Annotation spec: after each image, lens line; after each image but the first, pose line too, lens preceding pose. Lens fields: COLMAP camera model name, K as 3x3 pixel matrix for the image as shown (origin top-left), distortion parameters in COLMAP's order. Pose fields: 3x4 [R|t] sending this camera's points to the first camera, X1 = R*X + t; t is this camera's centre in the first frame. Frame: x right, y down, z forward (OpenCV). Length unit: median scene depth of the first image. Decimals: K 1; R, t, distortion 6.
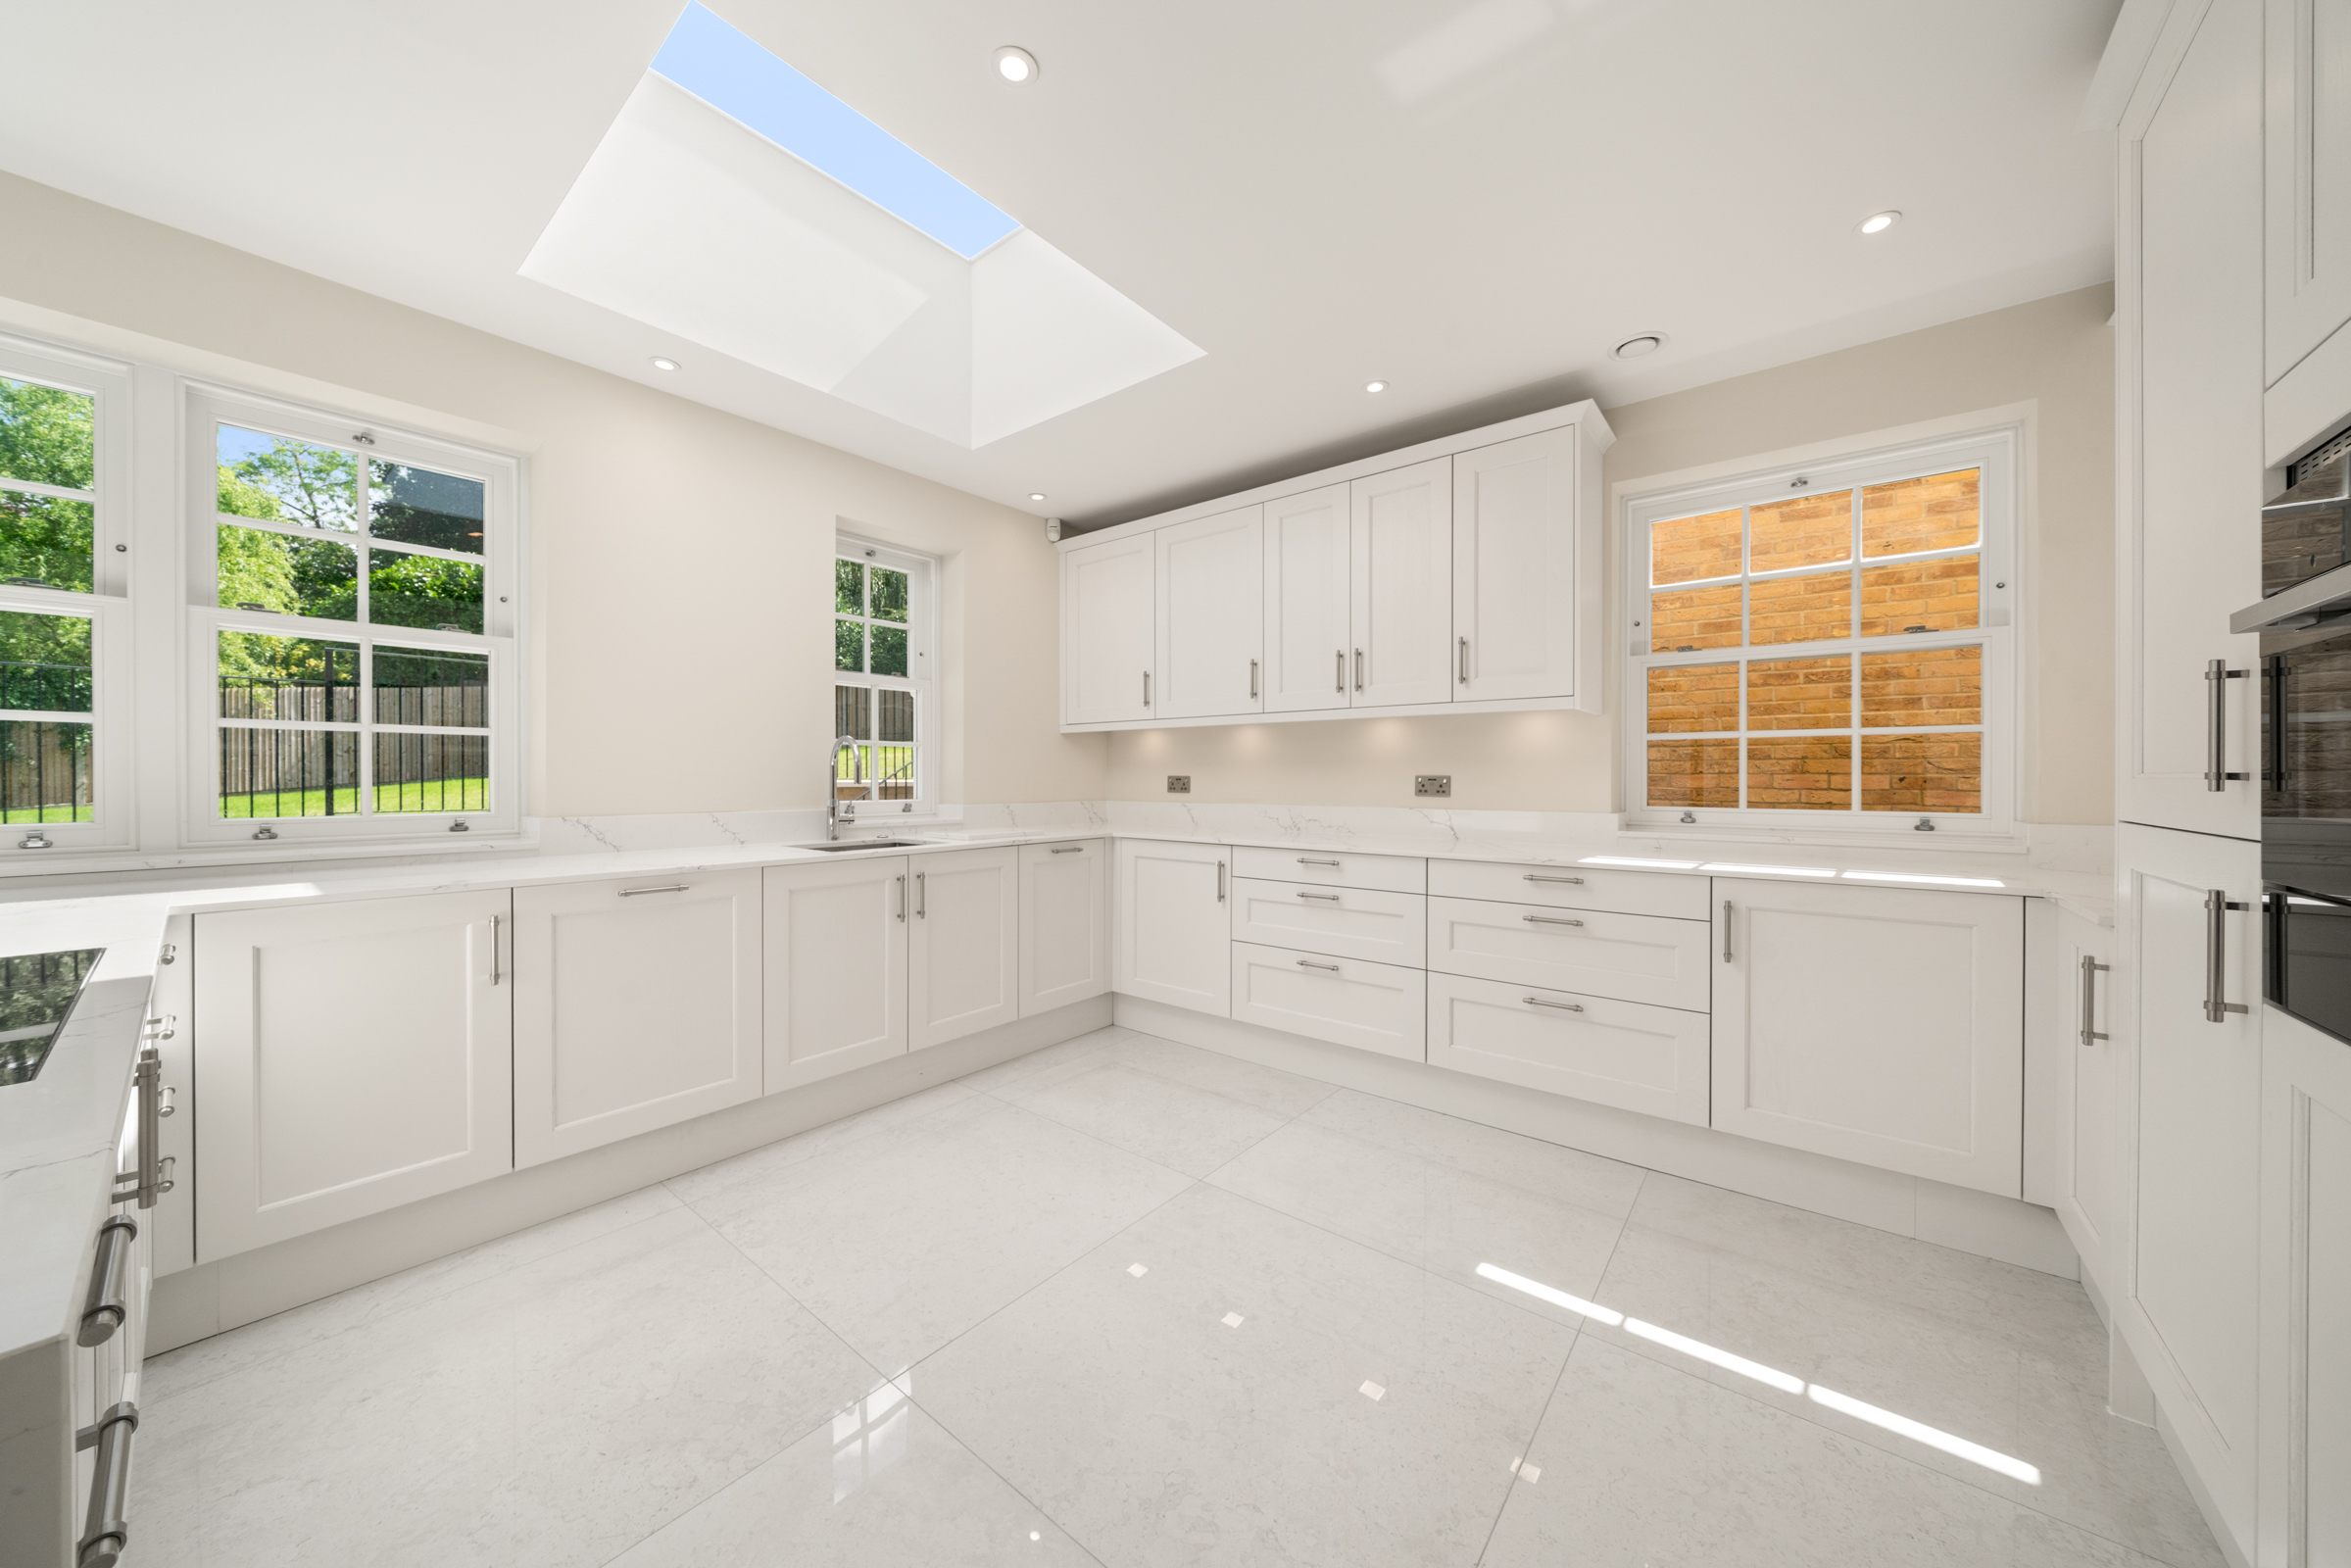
lens RADIAL K [[798.7, 0, 1175.5], [0, 798.7, 784.0], [0, 0, 1]] dist [-0.000324, -0.000017]
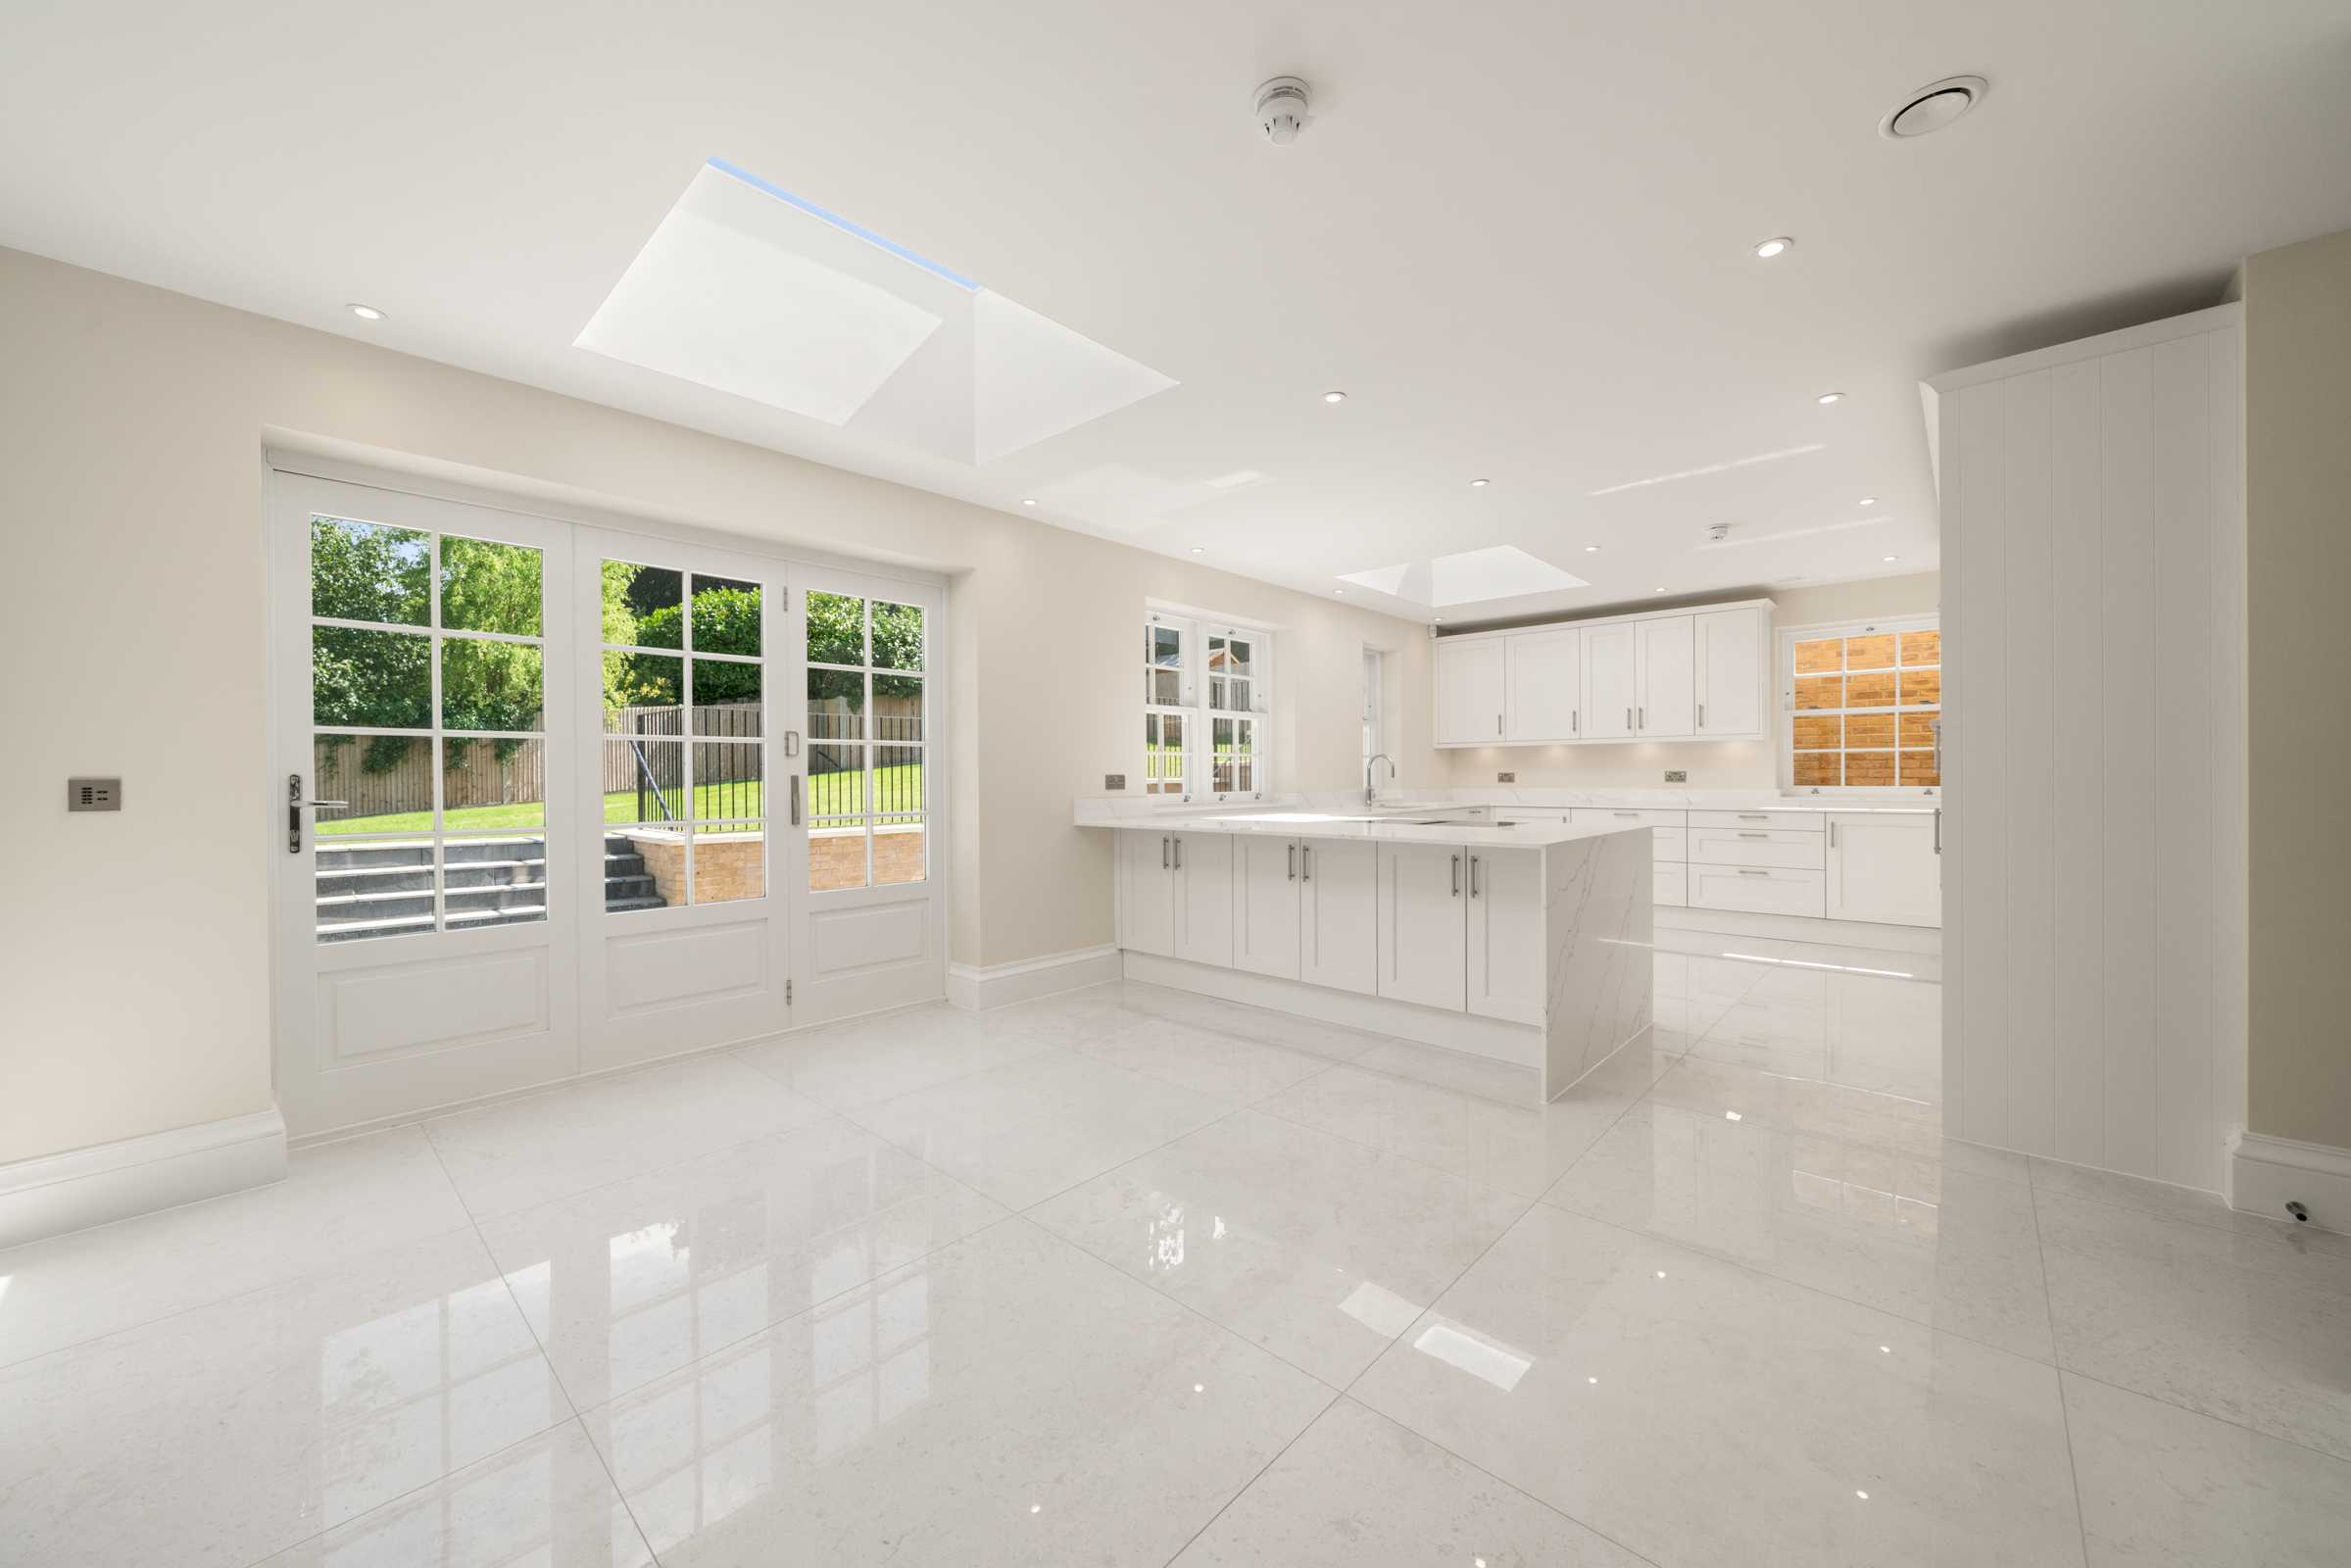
lens RADIAL K [[848.4, 0, 1175.5], [0, 848.4, 784.0], [0, 0, 1]] dist [-0.000254, 0.000030]
pose [[0.996732, -0.006530, -0.080511, -0.754197], [0.006726, 0.999975, 0.002166, 0.007688], [0.080495, -0.002701, 0.996751, -1.198149]]
